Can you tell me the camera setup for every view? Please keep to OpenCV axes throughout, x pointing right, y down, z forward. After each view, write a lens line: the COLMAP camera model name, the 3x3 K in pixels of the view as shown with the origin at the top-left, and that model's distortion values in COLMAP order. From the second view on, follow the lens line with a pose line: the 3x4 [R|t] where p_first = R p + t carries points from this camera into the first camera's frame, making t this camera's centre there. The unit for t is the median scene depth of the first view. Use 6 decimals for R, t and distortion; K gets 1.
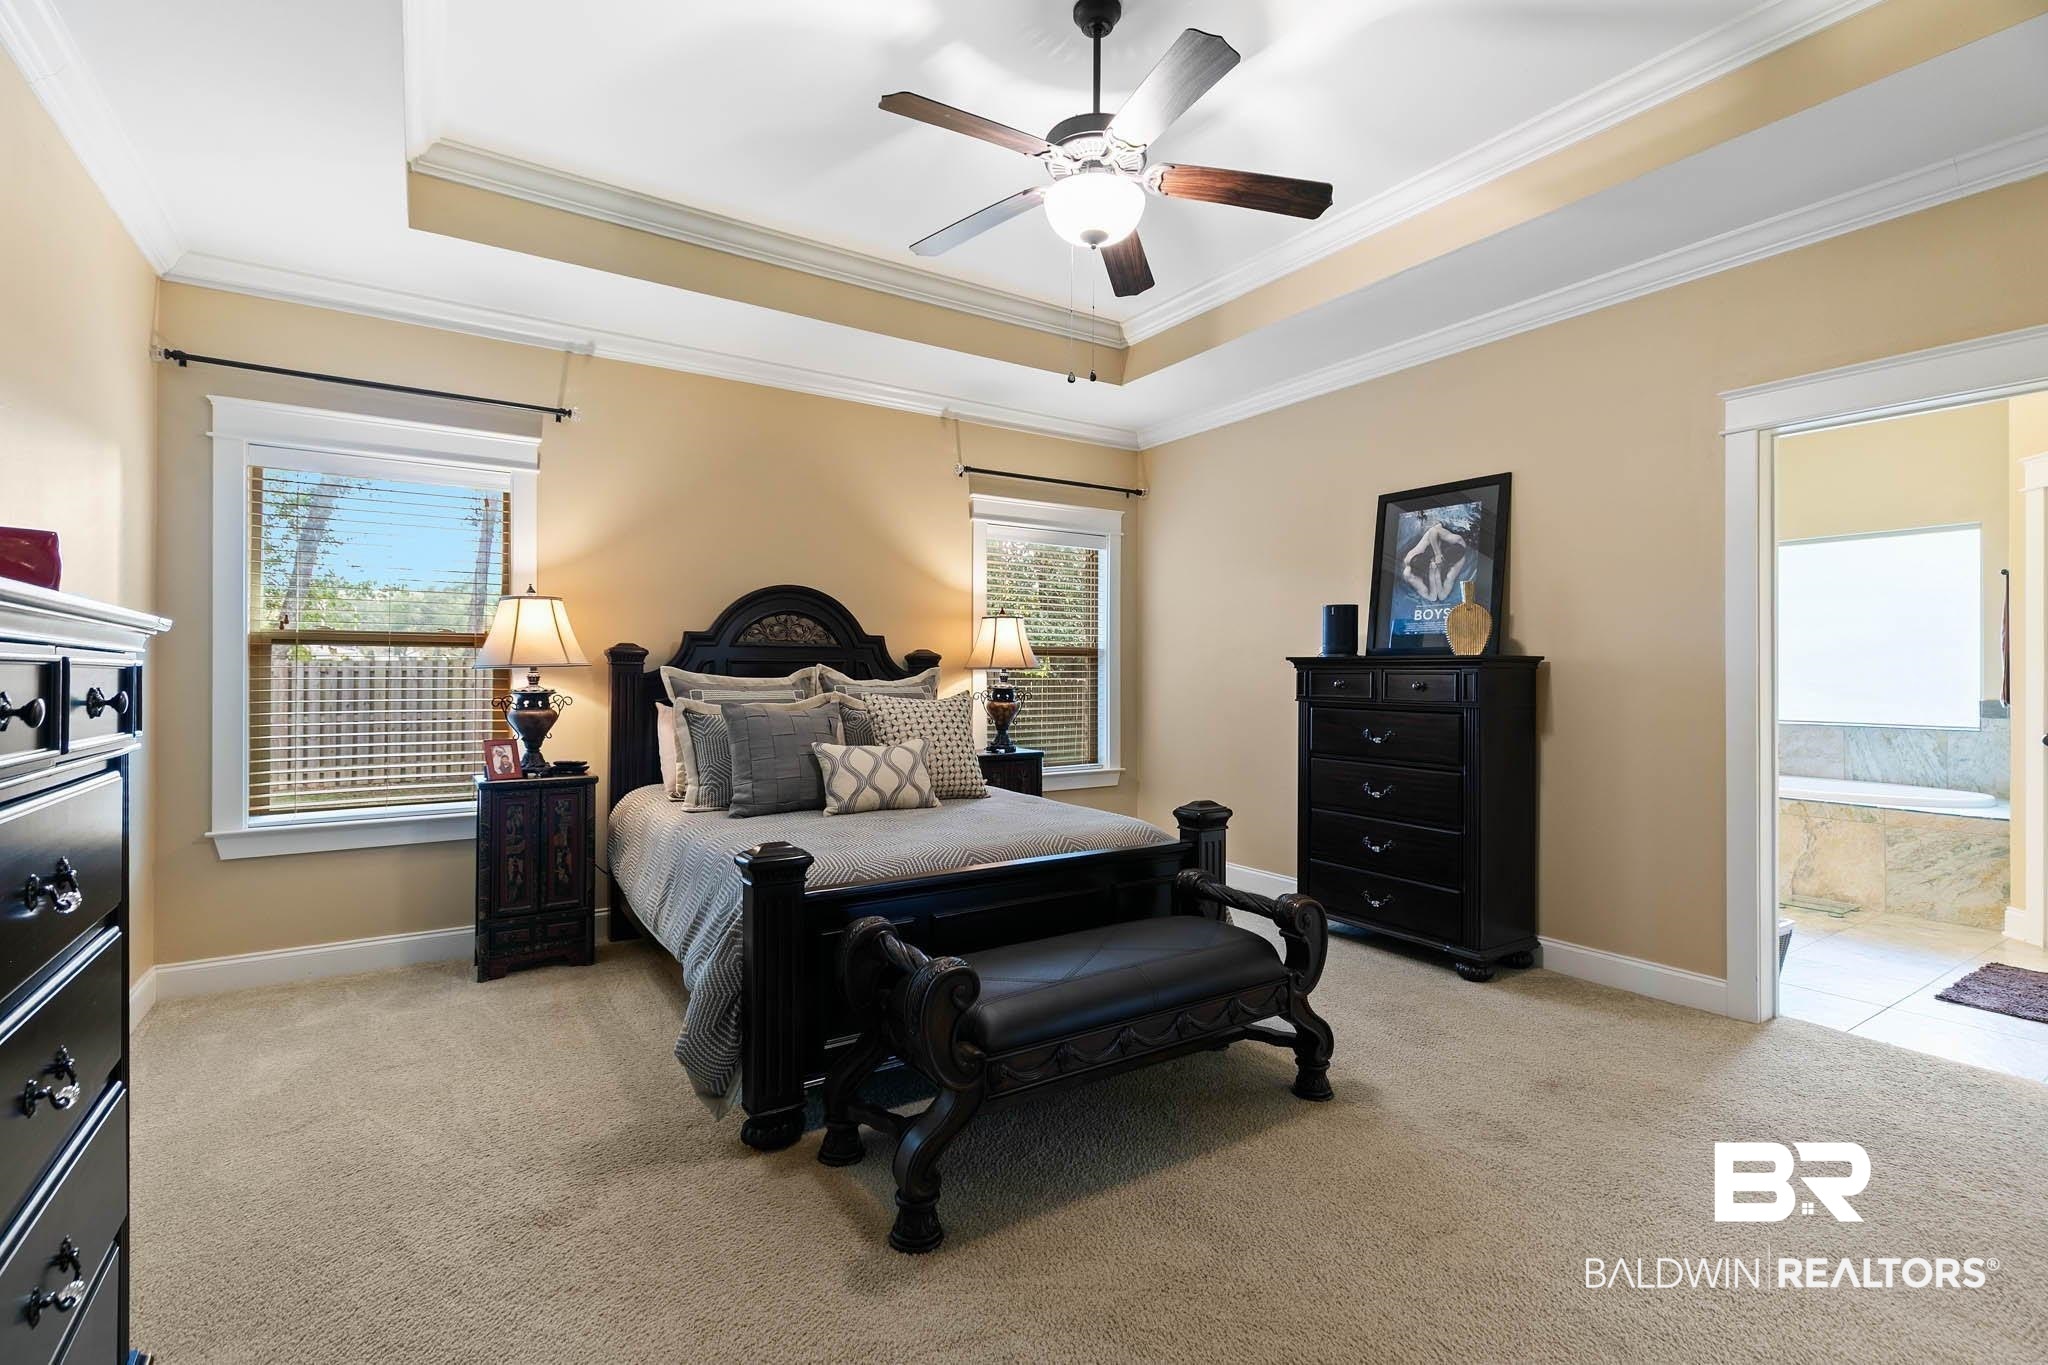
lens RADIAL K [[932.1, 0, 1025.1], [0, 932.1, 669.7], [0, 0, 1]] dist [0.008159, 0.000145]
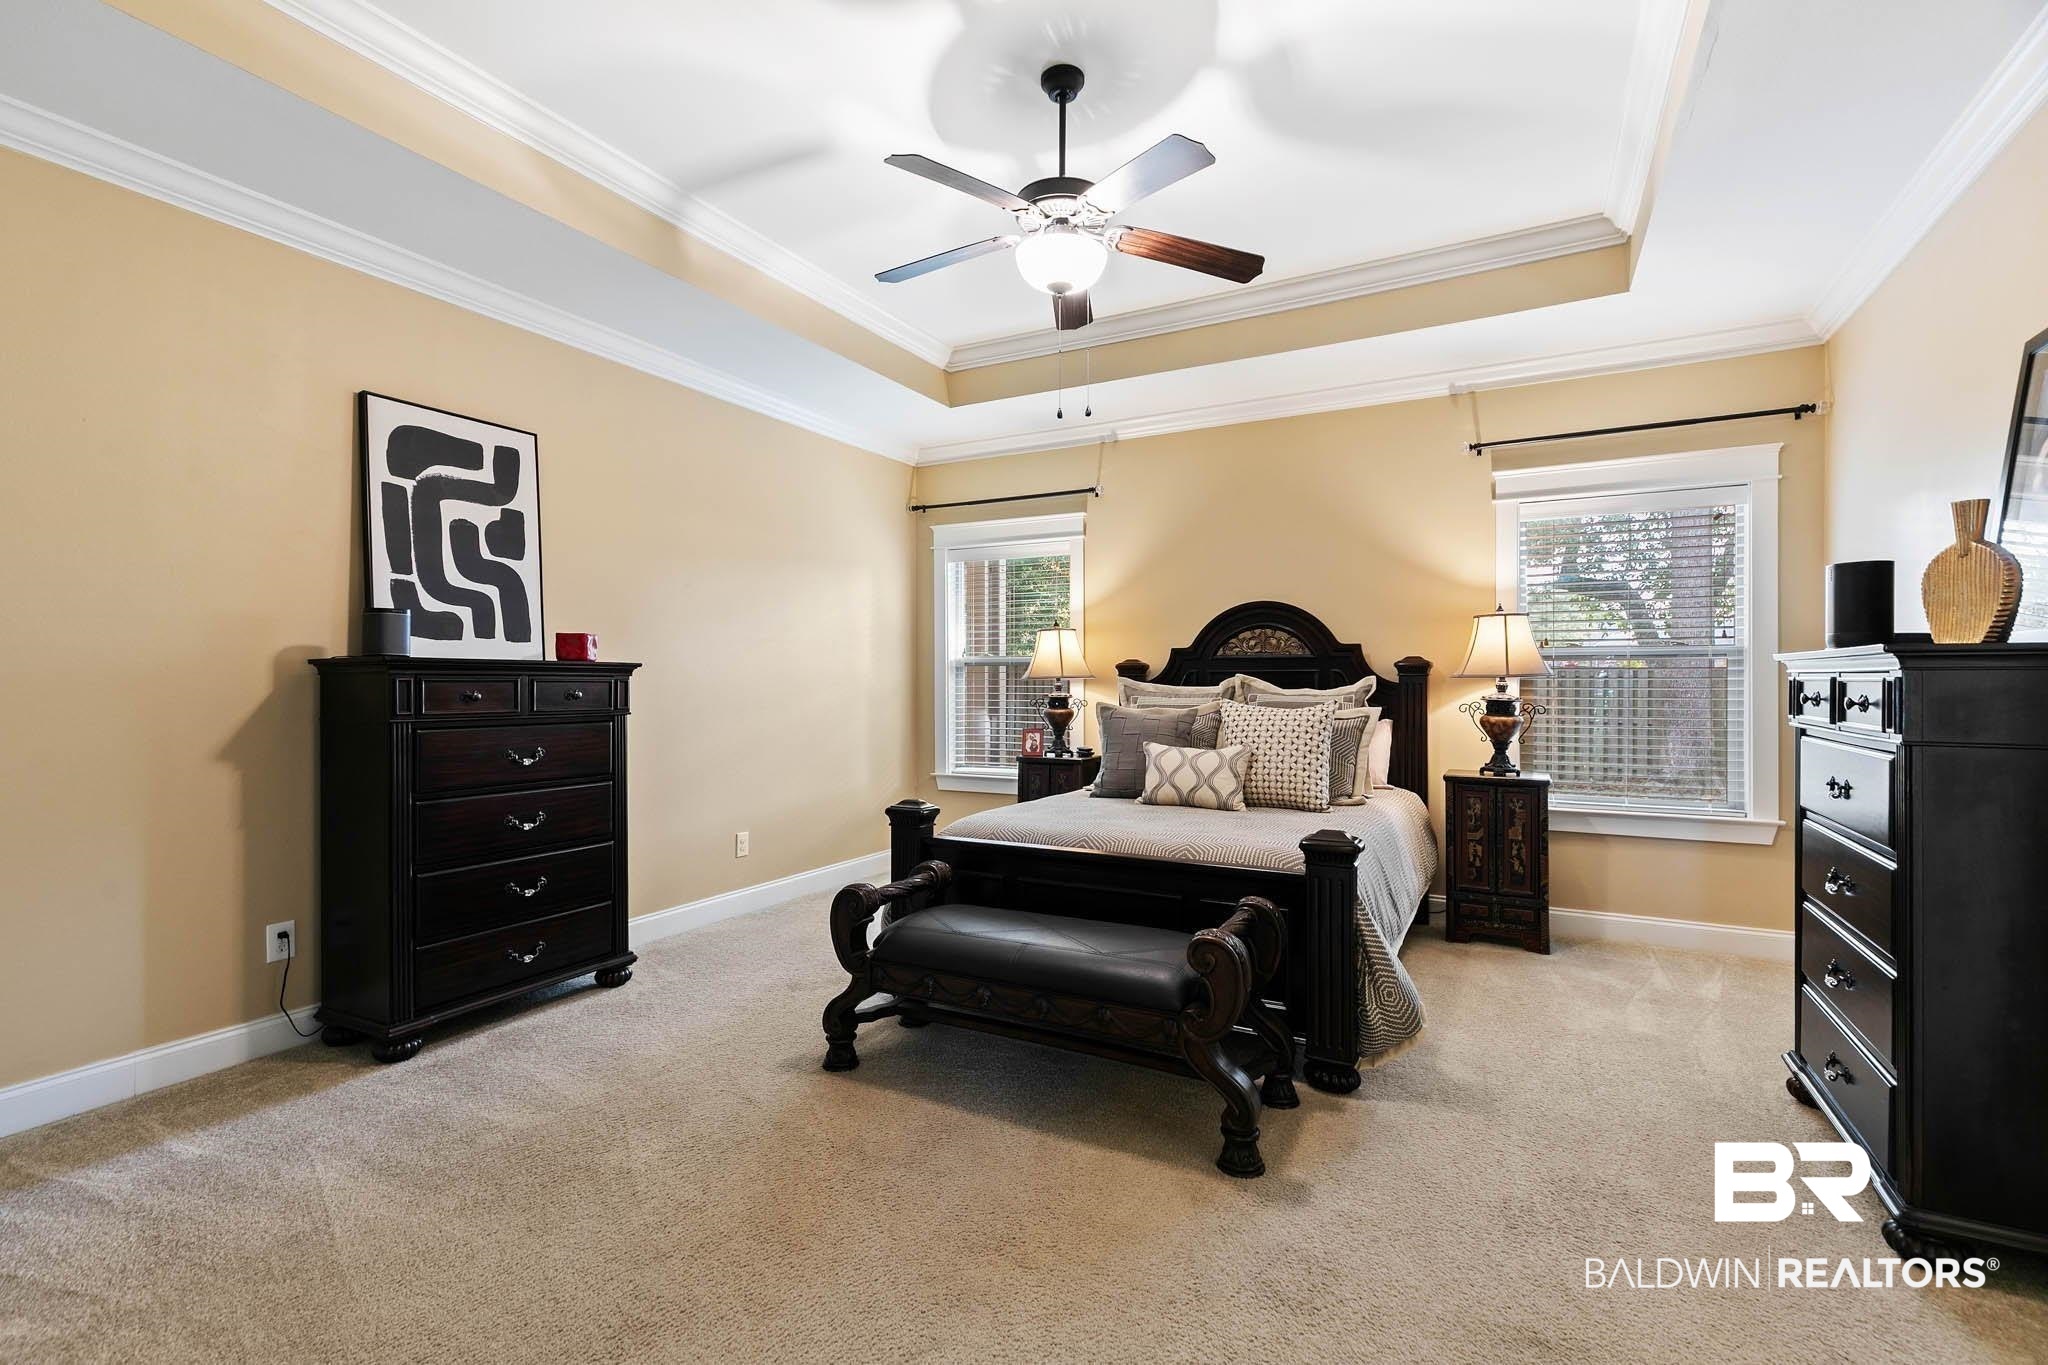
lens RADIAL K [[932.1, 0, 1028.3], [0, 932.1, 688.5], [0, 0, 1]] dist [0.008159, 0.000145]
pose [[0.468456, 0.003530, -0.883480, 0.735546], [0.005882, 0.999957, 0.007114, 0.001895], [0.883467, -0.008529, 0.468416, 0.318308]]
